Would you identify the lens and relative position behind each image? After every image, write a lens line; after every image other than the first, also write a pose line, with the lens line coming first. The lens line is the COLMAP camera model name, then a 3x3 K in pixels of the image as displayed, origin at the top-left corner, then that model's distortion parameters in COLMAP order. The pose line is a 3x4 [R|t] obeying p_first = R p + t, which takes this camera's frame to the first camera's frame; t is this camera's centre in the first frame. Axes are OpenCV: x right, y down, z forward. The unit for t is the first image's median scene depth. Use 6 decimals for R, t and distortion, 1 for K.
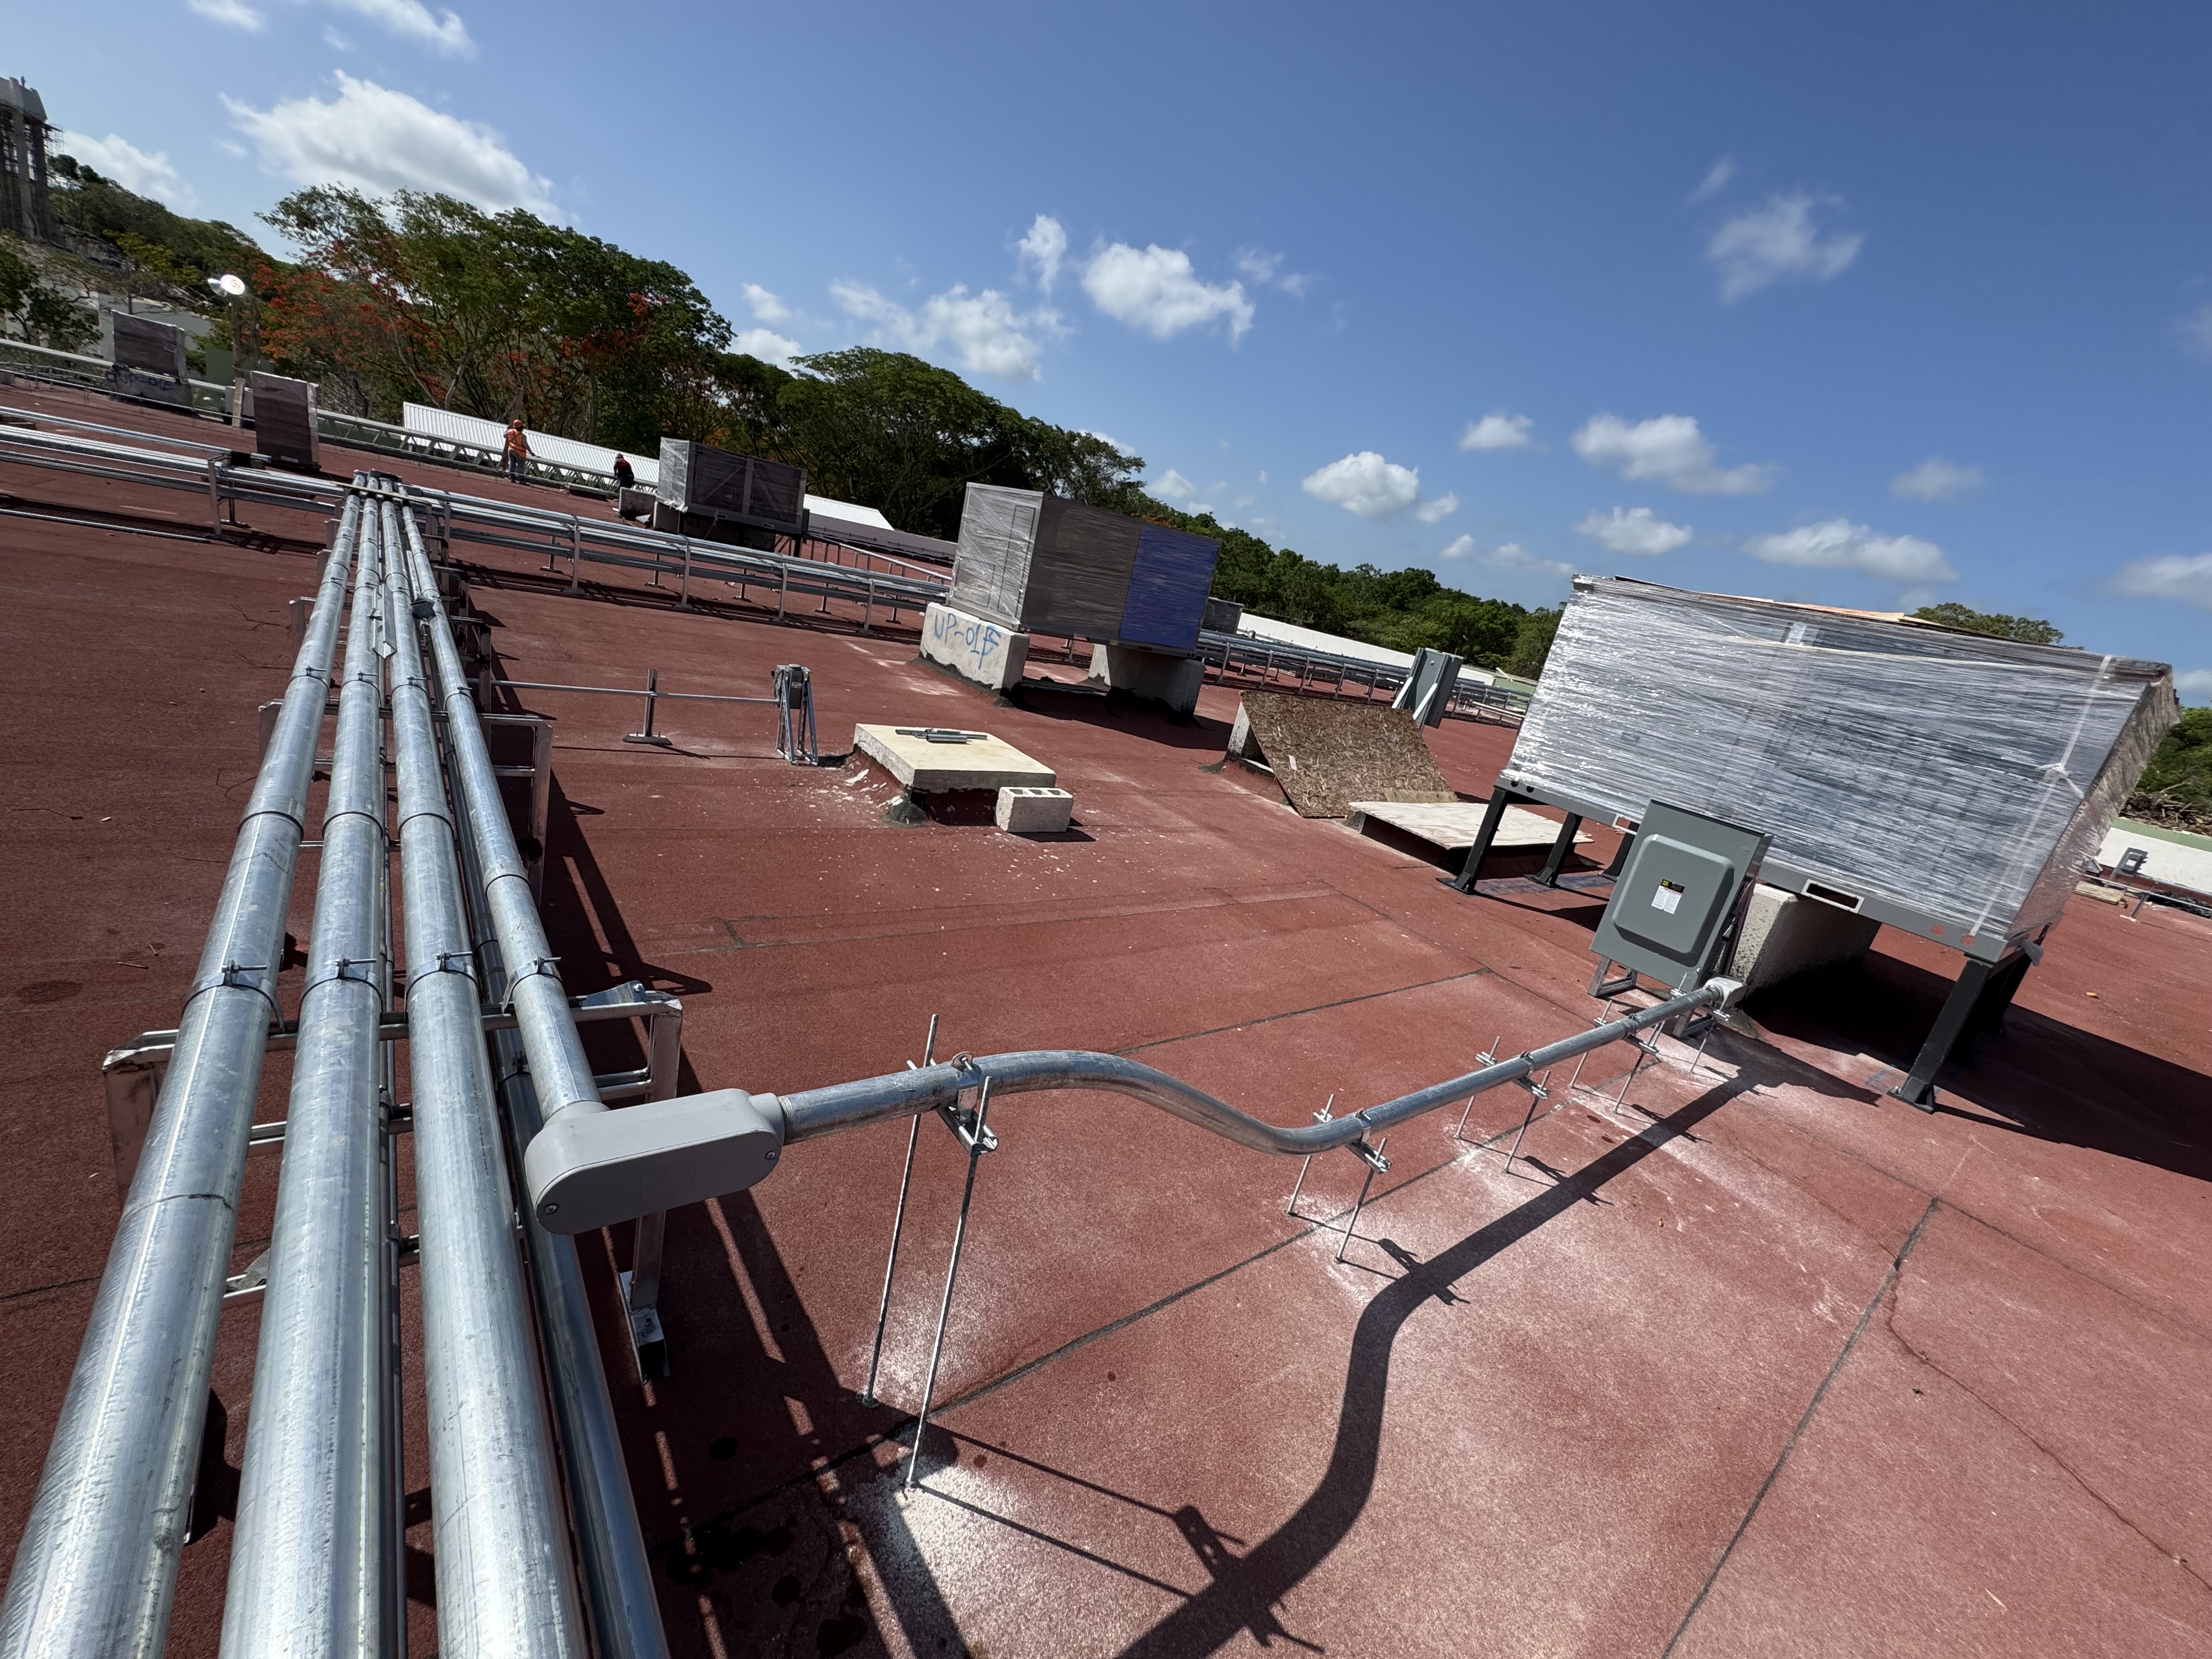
lens RADIAL K [[884.7, 0, 1119.7], [0, 884.7, 821.0], [0, 0, 1]] dist [-0.002608, -0.000347]
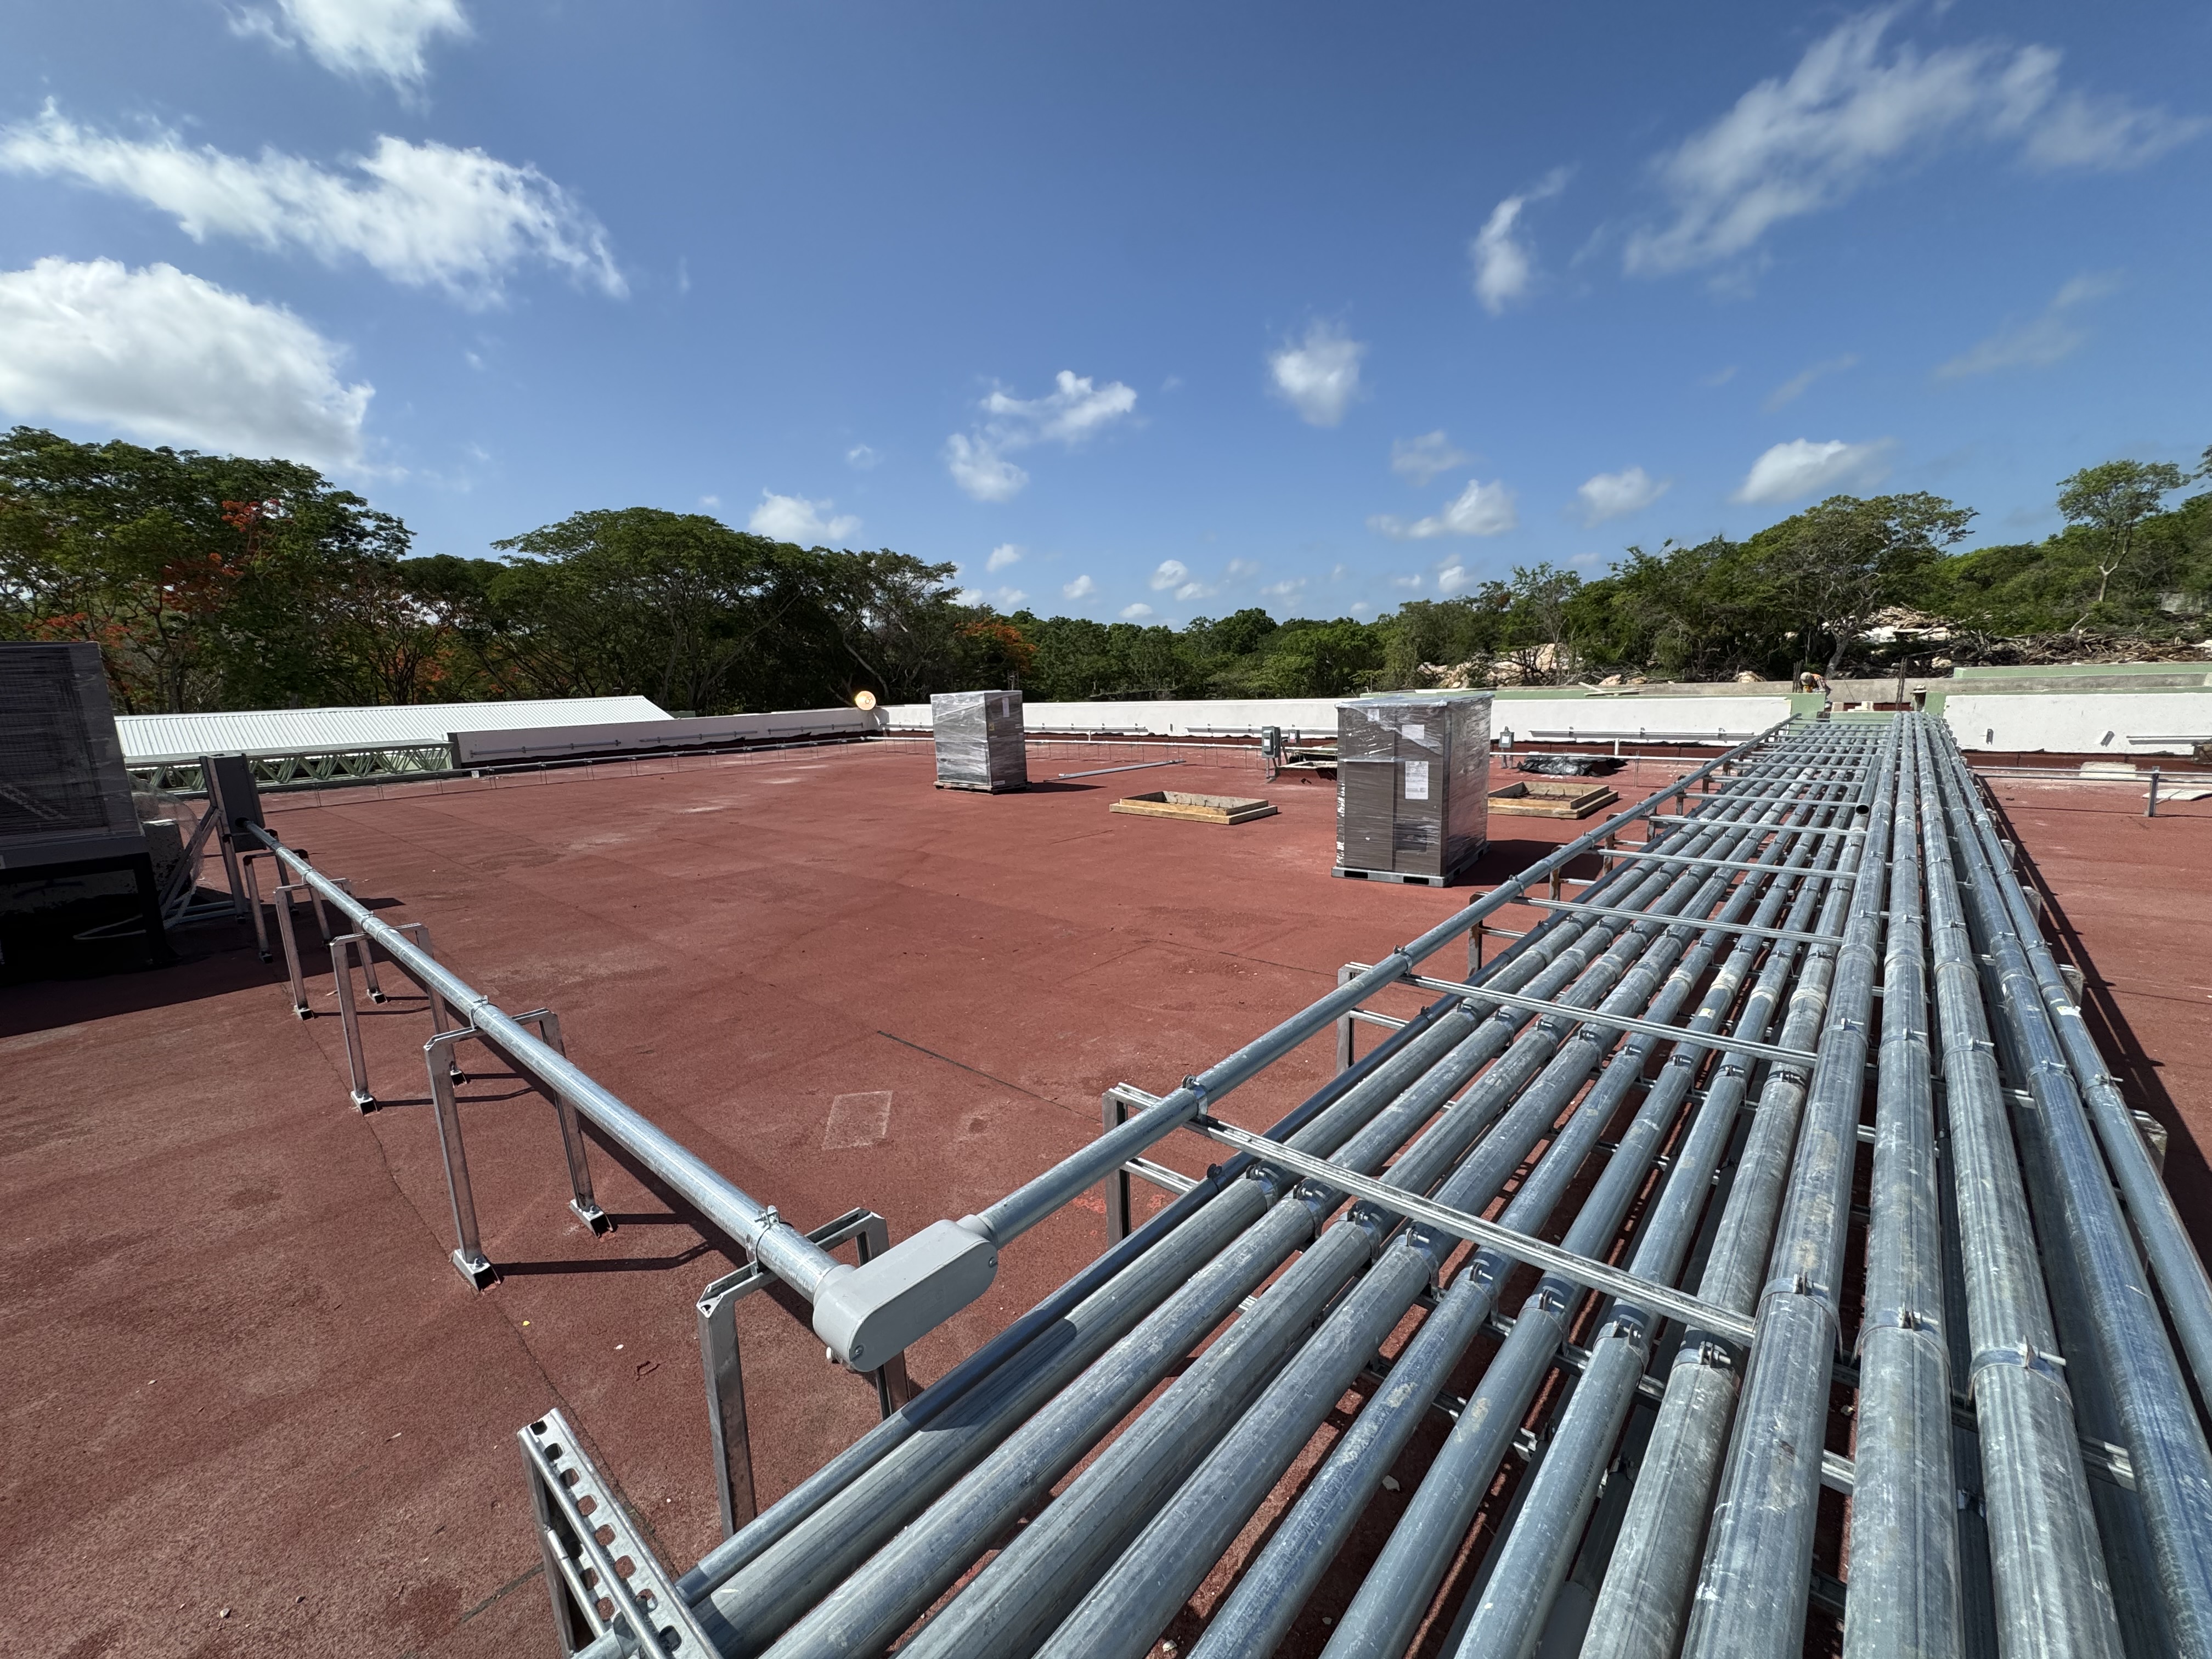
lens RADIAL K [[884.7, 0, 1089.0], [0, 884.7, 837.6], [0, 0, 1]] dist [-0.002608, -0.000347]
pose [[0.954769, -0.275195, 0.112621, -0.018594], [0.284040, 0.956132, -0.071650, -0.050322], [-0.087963, 0.100398, 0.991051, 0.154637]]
